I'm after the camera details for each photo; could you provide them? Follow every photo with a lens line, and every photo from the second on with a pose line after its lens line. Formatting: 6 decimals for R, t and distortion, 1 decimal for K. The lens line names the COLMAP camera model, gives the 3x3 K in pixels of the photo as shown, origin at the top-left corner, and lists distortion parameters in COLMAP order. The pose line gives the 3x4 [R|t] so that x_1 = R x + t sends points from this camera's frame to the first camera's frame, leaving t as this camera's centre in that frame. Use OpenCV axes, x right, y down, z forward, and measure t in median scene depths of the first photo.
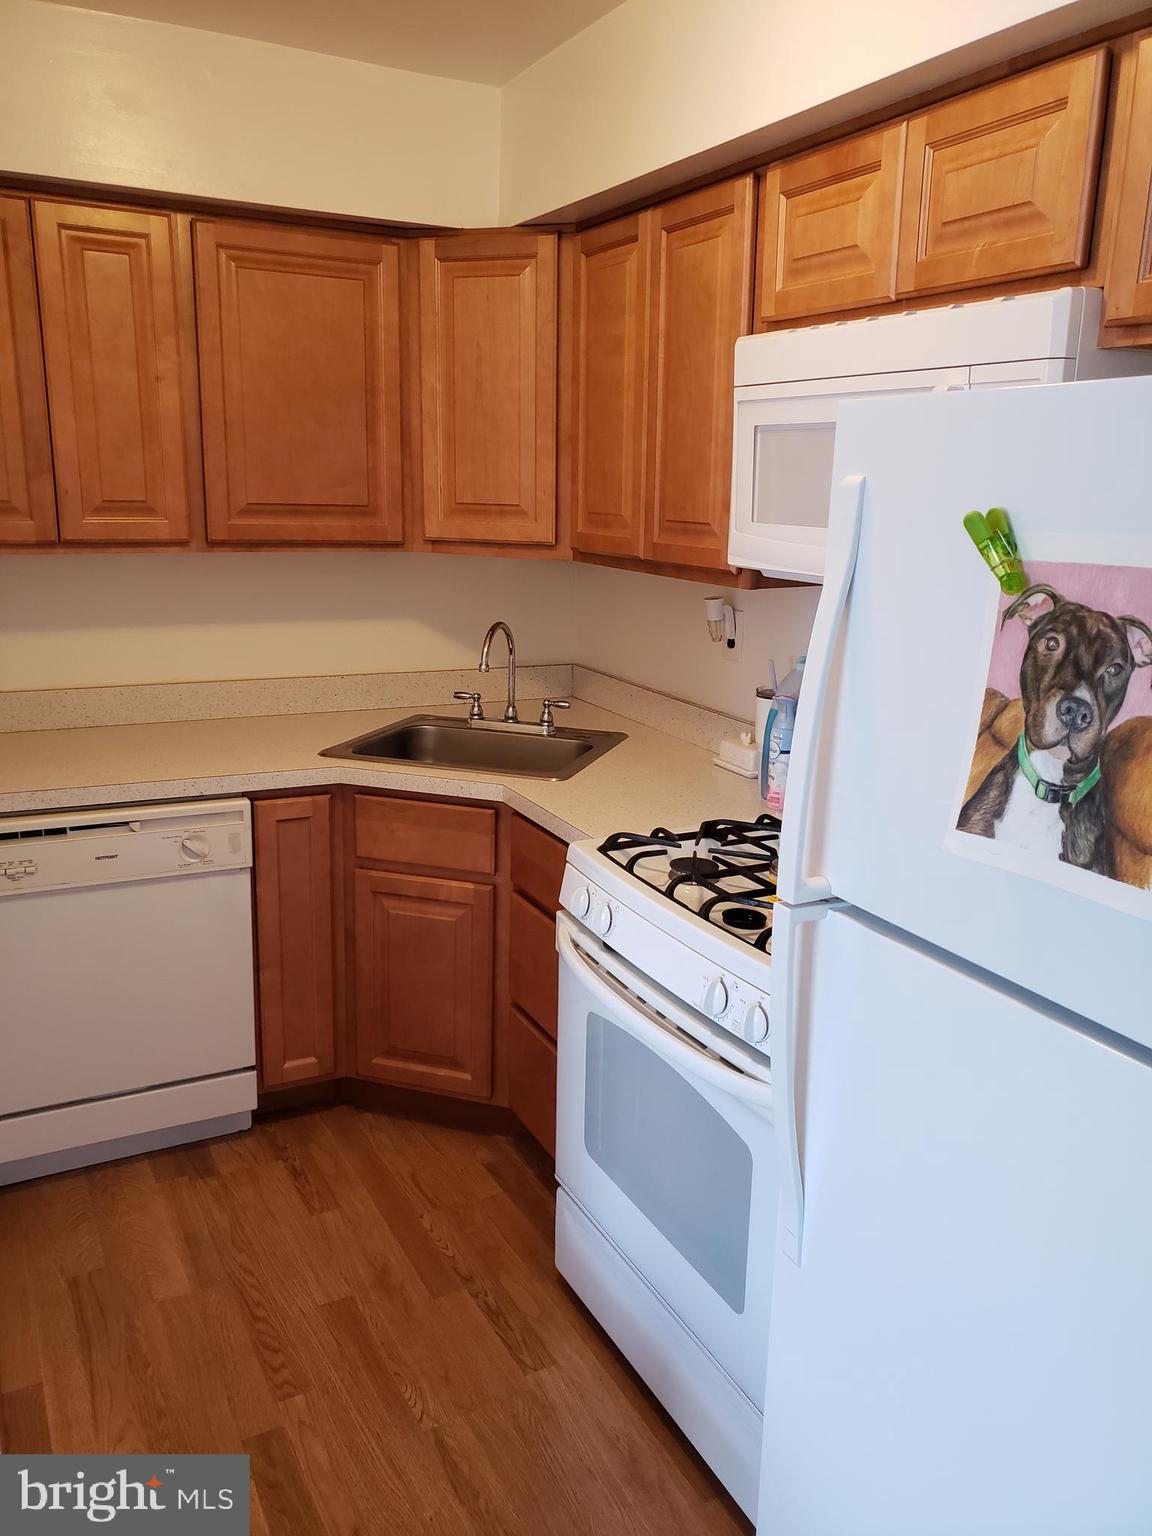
lens RADIAL K [[1206.5, 0, 582.1], [0, 1206.5, 782.2], [0, 0, 1]] dist [0.019653, -0.019993]
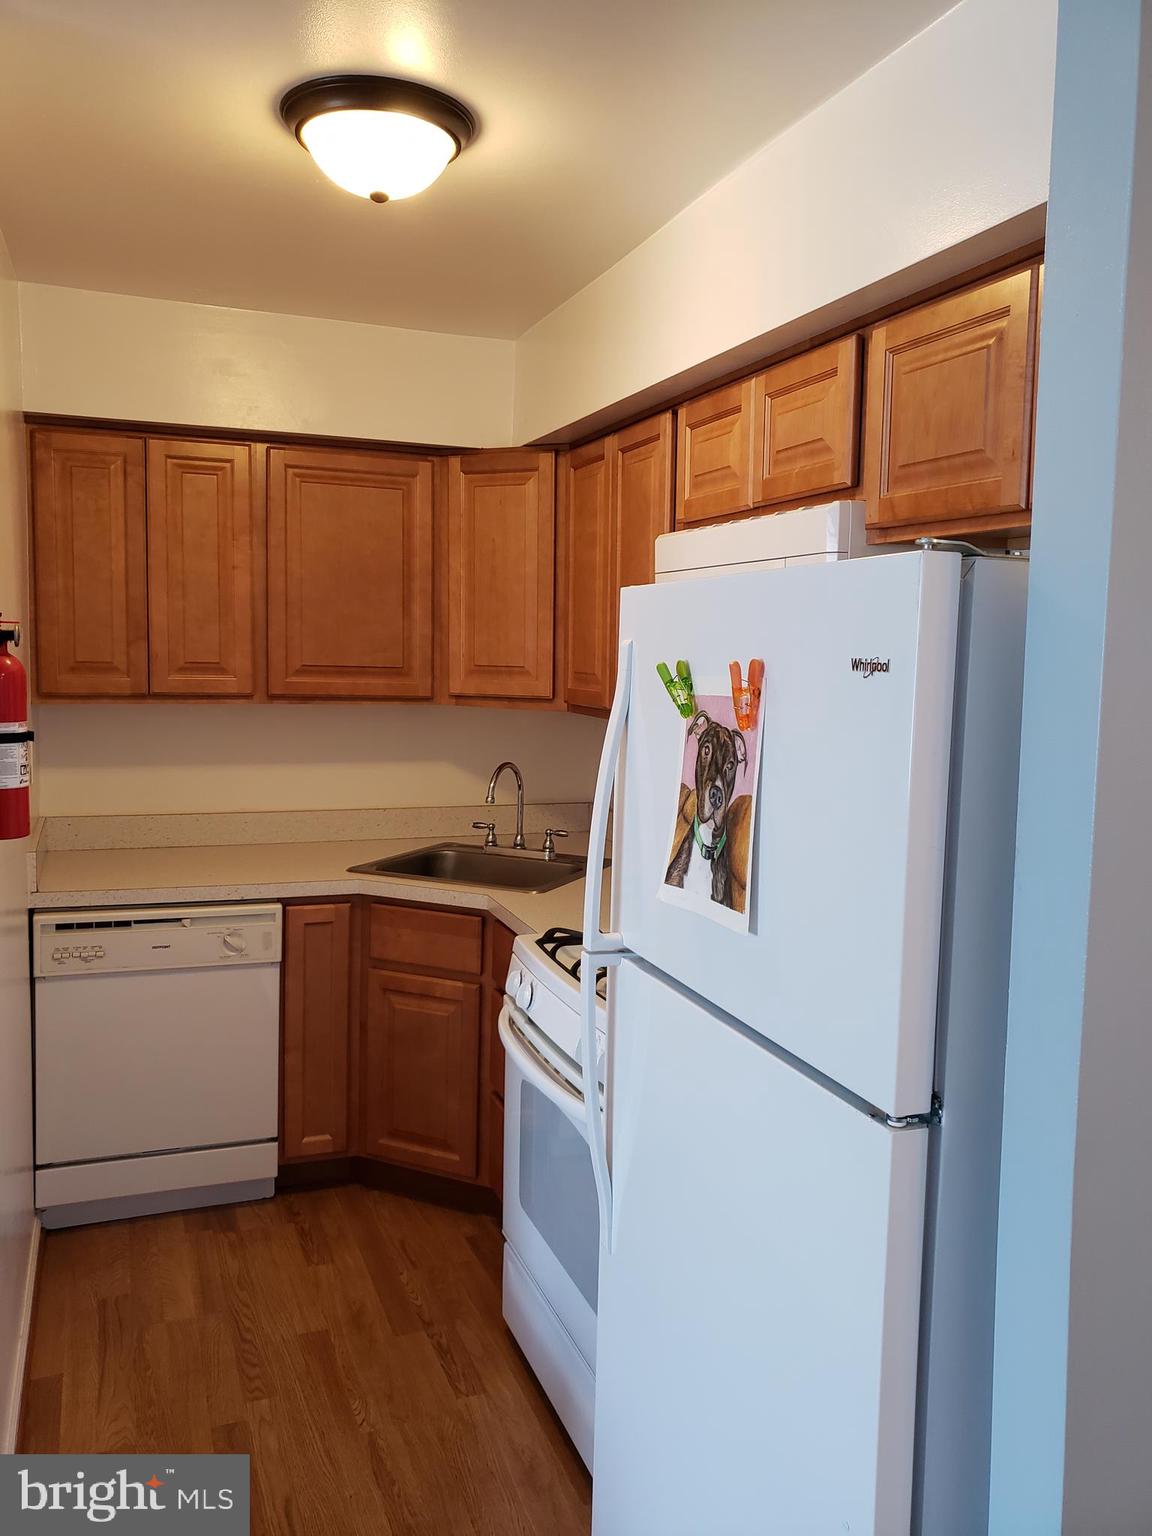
lens RADIAL K [[1206.5, 0, 570.8], [0, 1206.5, 774.9], [0, 0, 1]] dist [0.019653, -0.019993]
pose [[0.992569, 0.012053, -0.121088, 0.191642], [-0.029166, 0.989642, -0.140564, 0.058713], [0.118140, 0.143051, 0.982639, -0.207236]]
